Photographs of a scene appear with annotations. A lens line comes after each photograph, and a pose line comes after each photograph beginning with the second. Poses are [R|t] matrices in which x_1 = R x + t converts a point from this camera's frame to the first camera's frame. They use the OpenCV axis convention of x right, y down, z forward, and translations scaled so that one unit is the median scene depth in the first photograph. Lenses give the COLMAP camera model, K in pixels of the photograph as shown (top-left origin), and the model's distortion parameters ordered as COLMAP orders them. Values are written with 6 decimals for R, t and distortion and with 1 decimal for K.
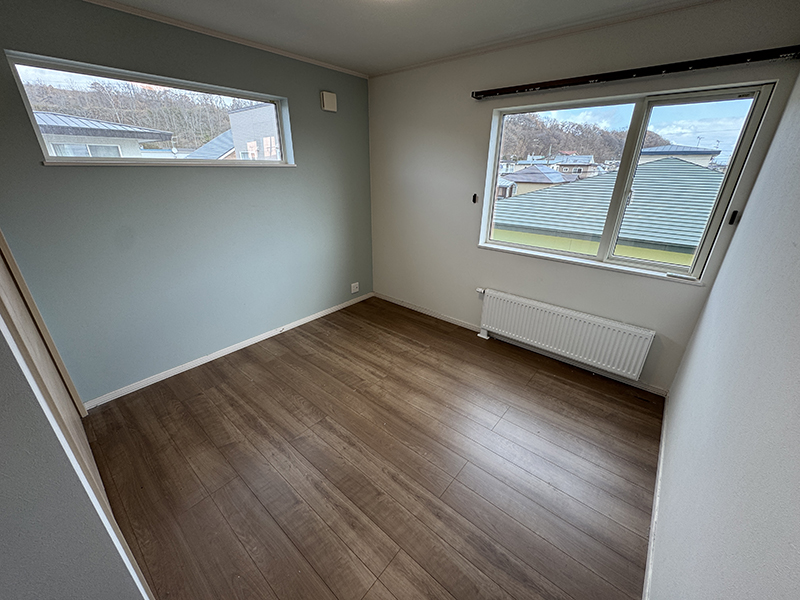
lens RADIAL K [[317.0, 0, 398.6], [0, 317.0, 292.8], [0, 0, 1]] dist [-0.000525, -0.000363]
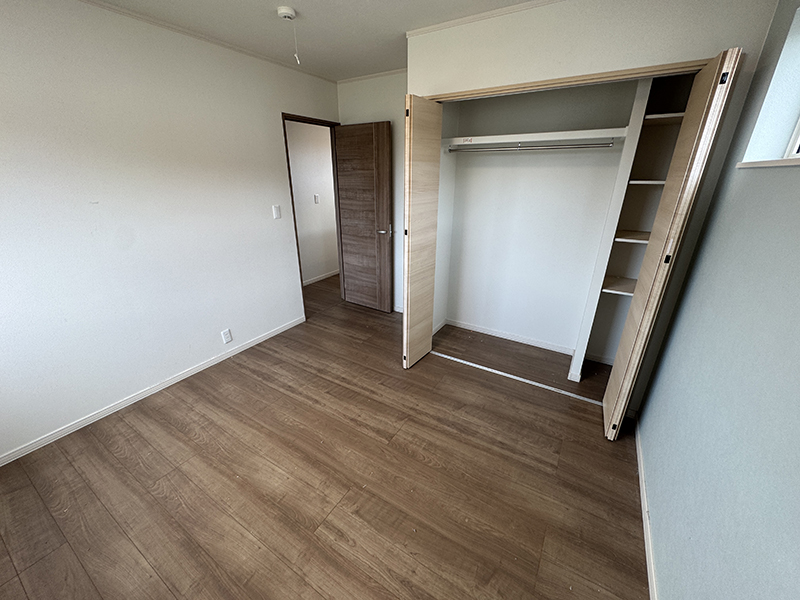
lens RADIAL K [[317.0, 0, 395.8], [0, 317.0, 297.6], [0, 0, 1]] dist [-0.000525, -0.000363]
pose [[-0.989313, 0.041899, -0.139659, -0.141013], [-0.065001, 0.730650, 0.679651, -0.523037], [0.130518, 0.681465, -0.720118, 1.364927]]
